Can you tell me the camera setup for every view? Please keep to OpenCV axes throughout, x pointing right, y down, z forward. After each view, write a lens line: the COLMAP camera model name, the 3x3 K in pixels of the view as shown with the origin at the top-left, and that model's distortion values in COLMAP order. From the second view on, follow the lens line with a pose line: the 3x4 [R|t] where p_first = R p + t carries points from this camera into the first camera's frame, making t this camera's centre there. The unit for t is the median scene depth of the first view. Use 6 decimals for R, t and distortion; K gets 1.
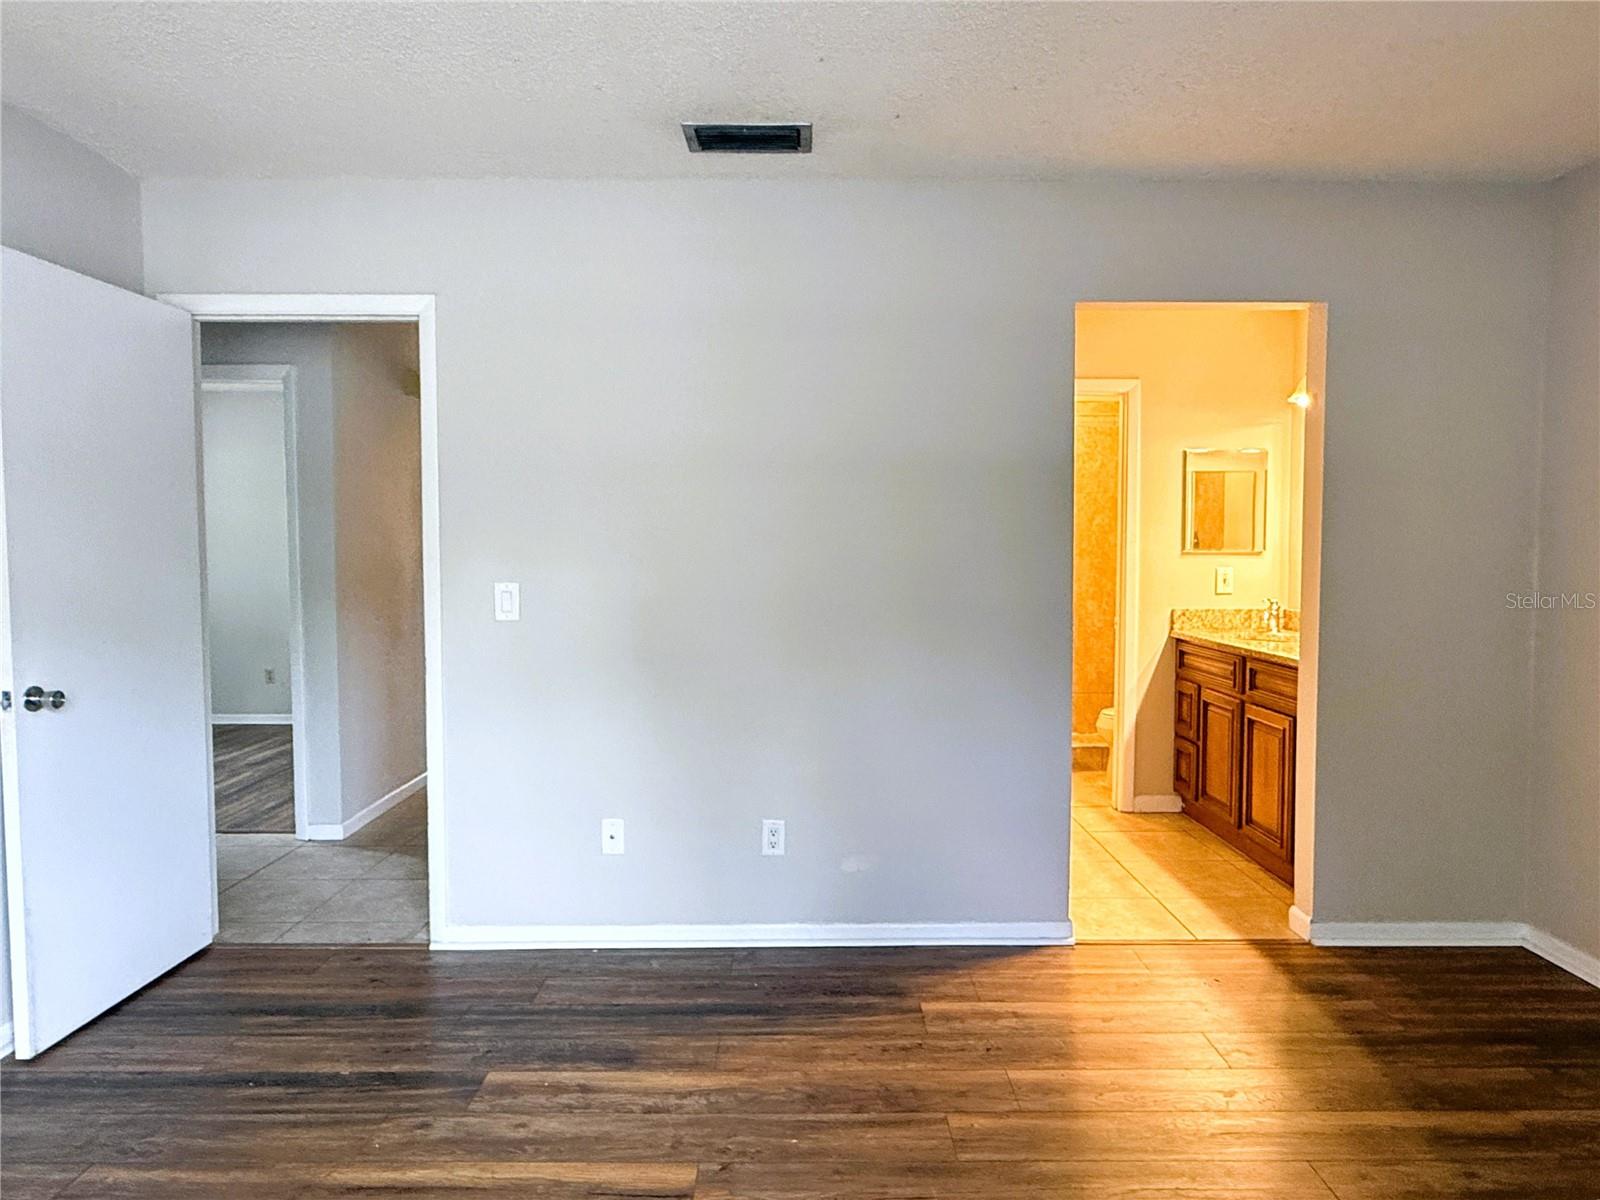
lens RADIAL K [[1009.3, 0, 814.7], [0, 1009.3, 597.6], [0, 0, 1]] dist [0.000529, 0.000769]
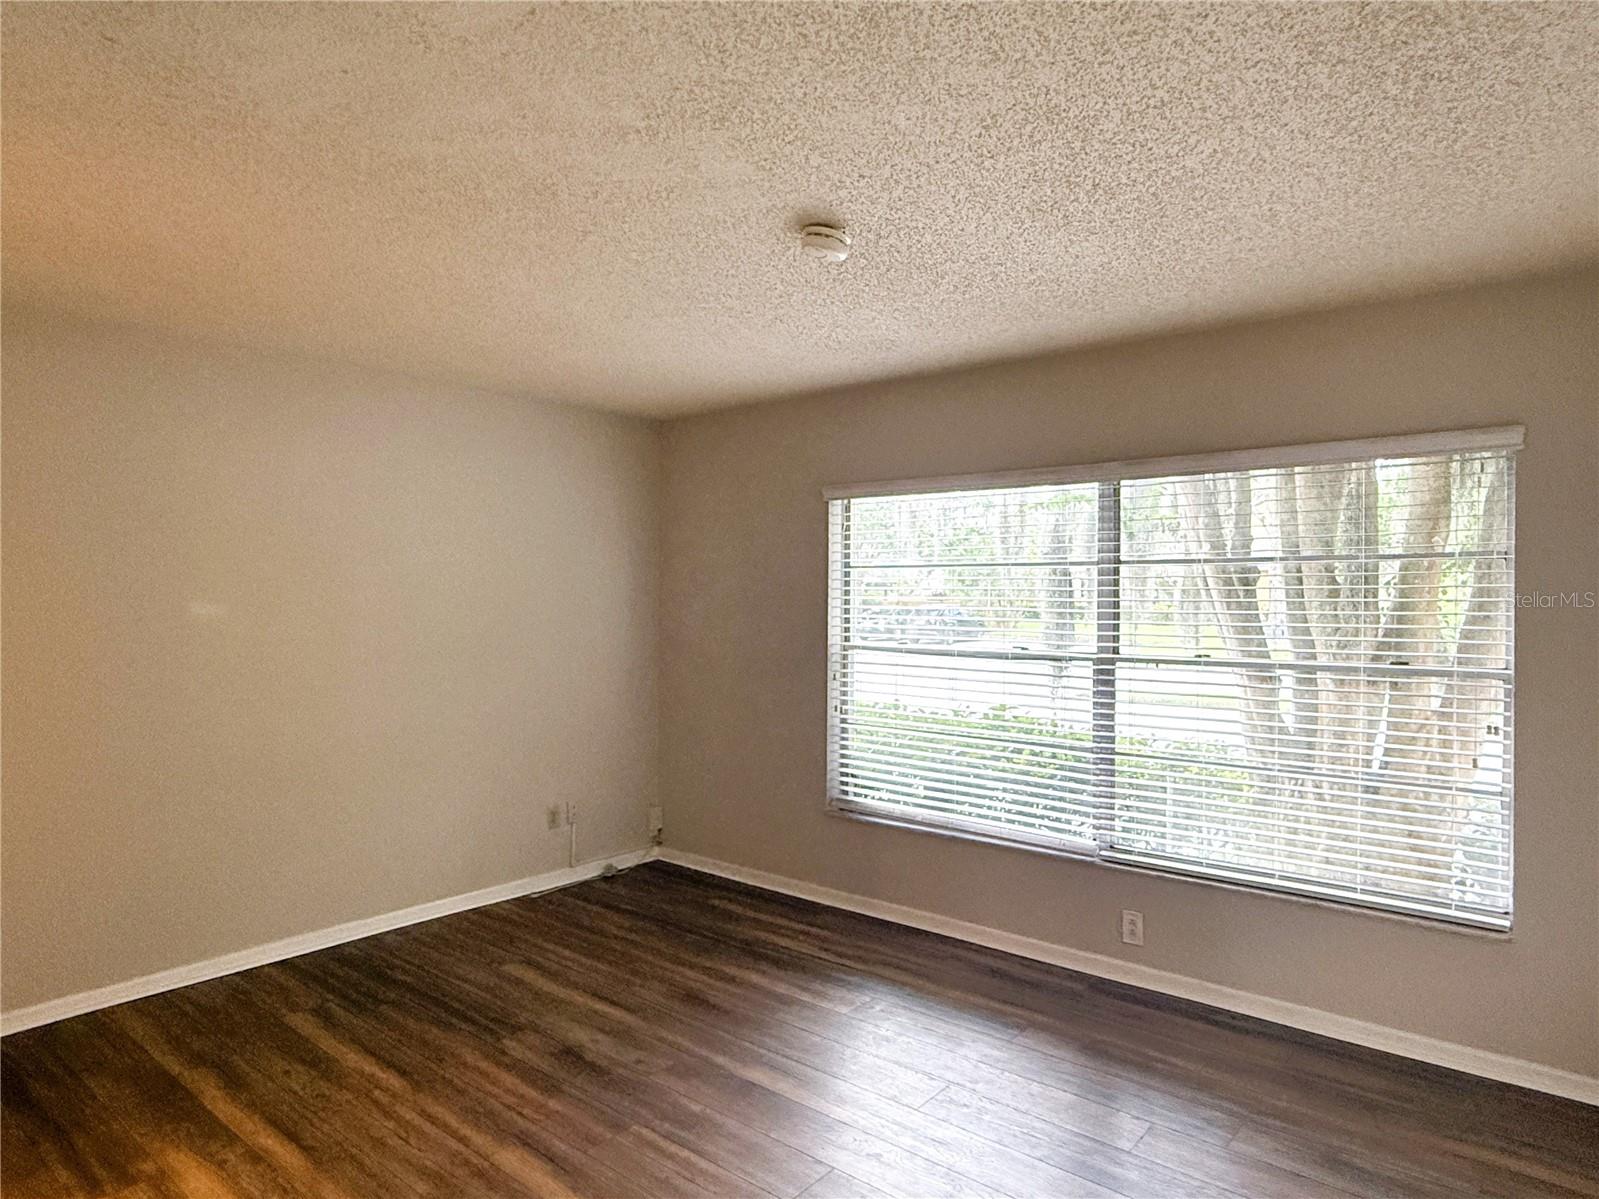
lens RADIAL K [[922.4, 0, 799.5], [0, 922.4, 599.5], [0, 0, 1]] dist [0.001195, -0.000804]
pose [[-0.764904, -0.000220, 0.644145, -0.550662], [0.022192, 0.999397, 0.026695, -0.102045], [-0.643762, 0.034714, -0.764438, 1.028411]]
